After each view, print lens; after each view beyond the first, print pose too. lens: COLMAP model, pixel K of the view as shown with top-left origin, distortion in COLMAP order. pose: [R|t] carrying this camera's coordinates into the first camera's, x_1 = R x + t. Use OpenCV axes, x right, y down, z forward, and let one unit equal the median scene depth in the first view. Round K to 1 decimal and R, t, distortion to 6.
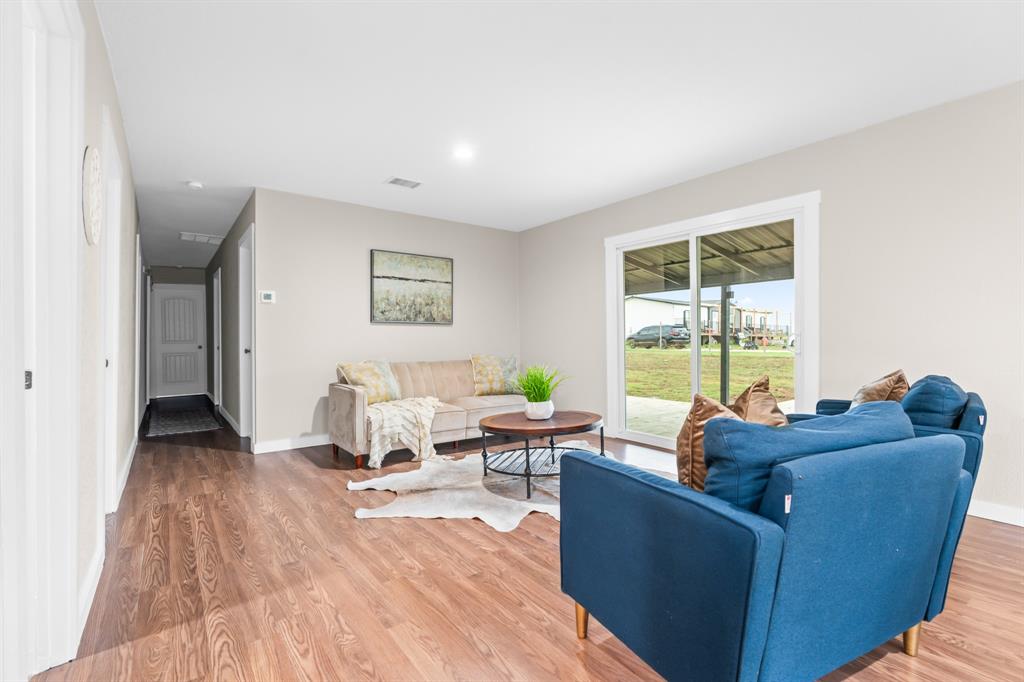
lens RADIAL K [[461.7, 0, 513.2], [0, 461.7, 339.7], [0, 0, 1]] dist [-0.004144, 0.000588]
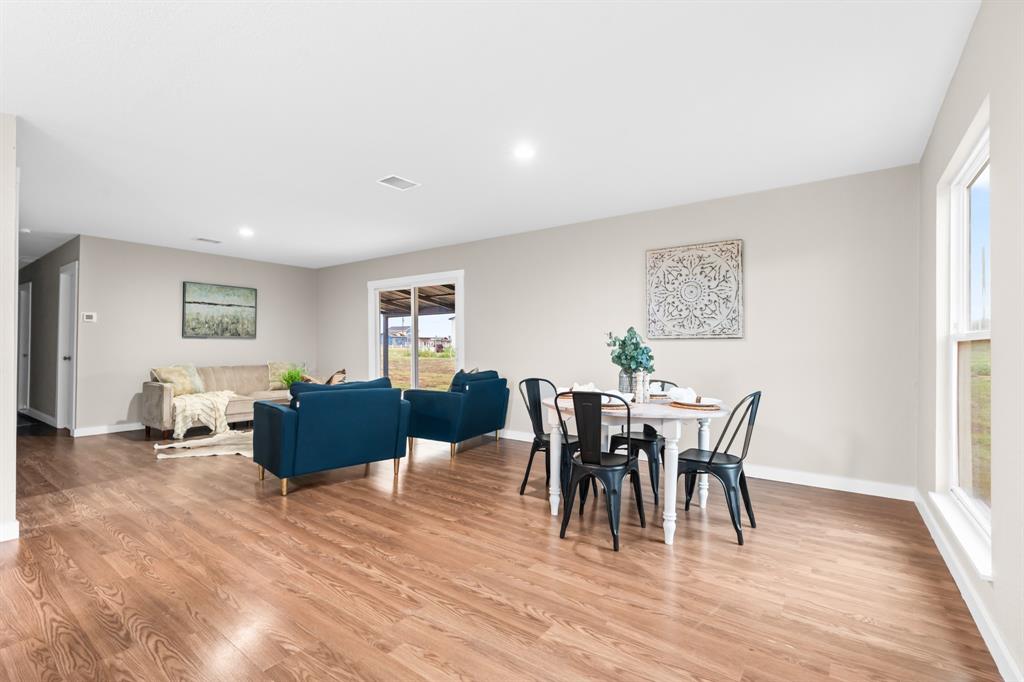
lens RADIAL K [[461.7, 0, 516.1], [0, 461.7, 339.4], [0, 0, 1]] dist [-0.004144, 0.000588]
pose [[0.959387, 0.012235, 0.281829, 0.244333], [-0.007289, 0.999801, -0.018592, -0.012121], [-0.282000, 0.015783, 0.959284, -0.552418]]
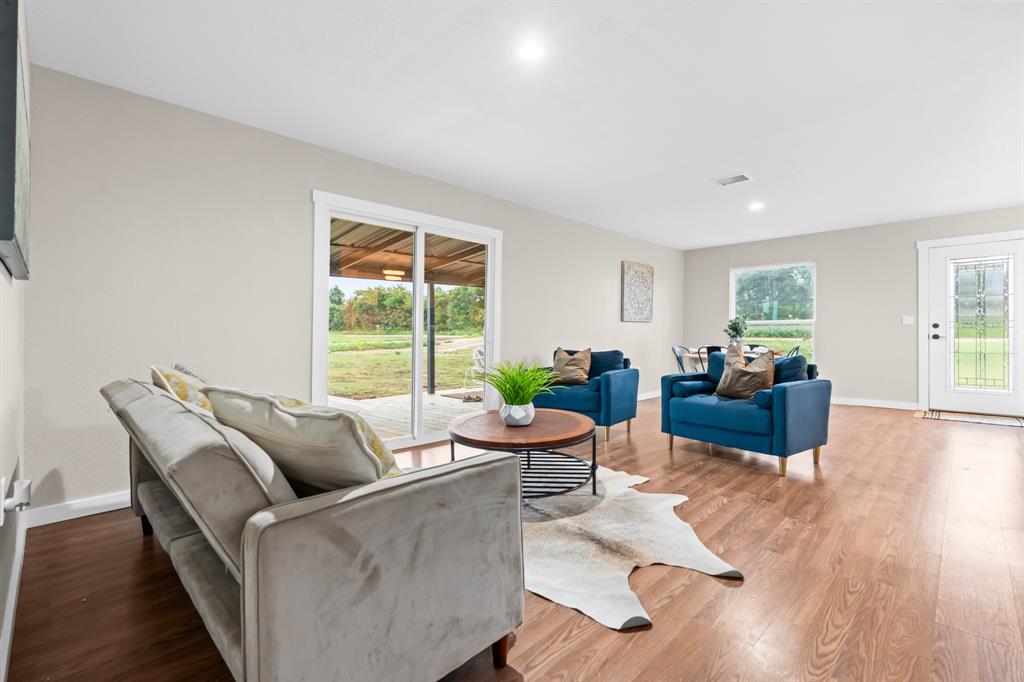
lens RADIAL K [[461.7, 0, 516.5], [0, 461.7, 335.7], [0, 0, 1]] dist [-0.004144, 0.000588]
pose [[-0.144574, 0.003800, 0.989487, -4.800682], [0.016712, 0.999859, -0.001398, 0.087992], [-0.989353, 0.016334, -0.144617, 7.040084]]
